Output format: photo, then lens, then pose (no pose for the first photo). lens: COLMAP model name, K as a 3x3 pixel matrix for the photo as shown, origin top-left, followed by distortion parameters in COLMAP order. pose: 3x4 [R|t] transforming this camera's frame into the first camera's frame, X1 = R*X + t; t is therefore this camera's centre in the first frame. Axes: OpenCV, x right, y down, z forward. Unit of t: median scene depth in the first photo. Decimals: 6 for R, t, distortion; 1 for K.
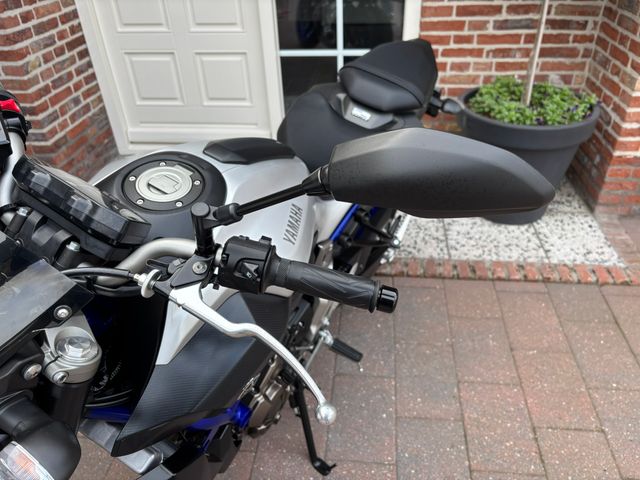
lens RADIAL K [[493.7, 0, 320.4], [0, 493.7, 236.3], [0, 0, 1]] dist [0.019692, -0.036737]
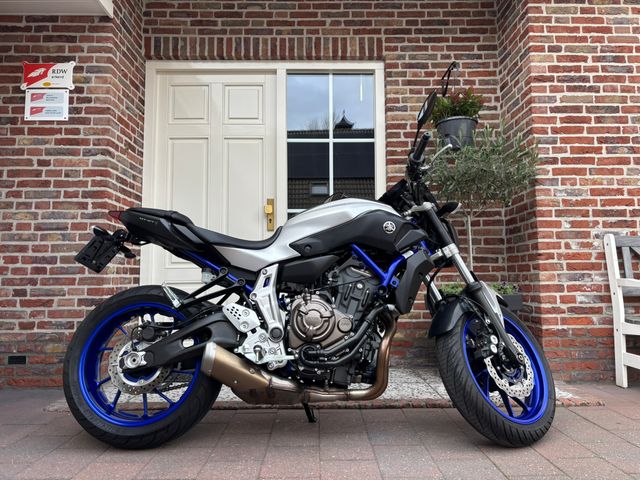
lens RADIAL K [[493.7, 0, 315.4], [0, 493.7, 231.1], [0, 0, 1]] dist [0.019692, -0.036737]
pose [[0.993438, 0.041198, 0.106697, -0.176131], [0.038817, 0.756061, -0.653349, 0.462399], [-0.107586, 0.653203, 0.749500, -0.128749]]
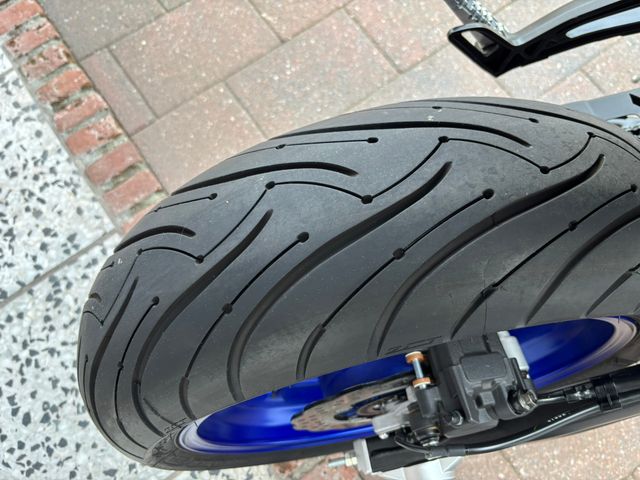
lens RADIAL K [[493.7, 0, 320.4], [0, 493.7, 238.4], [0, 0, 1]] dist [0.019692, -0.036737]
pose [[-0.671212, -0.705202, 0.228397, 0.037930], [0.442232, -0.133678, 0.886883, -0.223357], [-0.594900, 0.696291, 0.401589, 0.645170]]
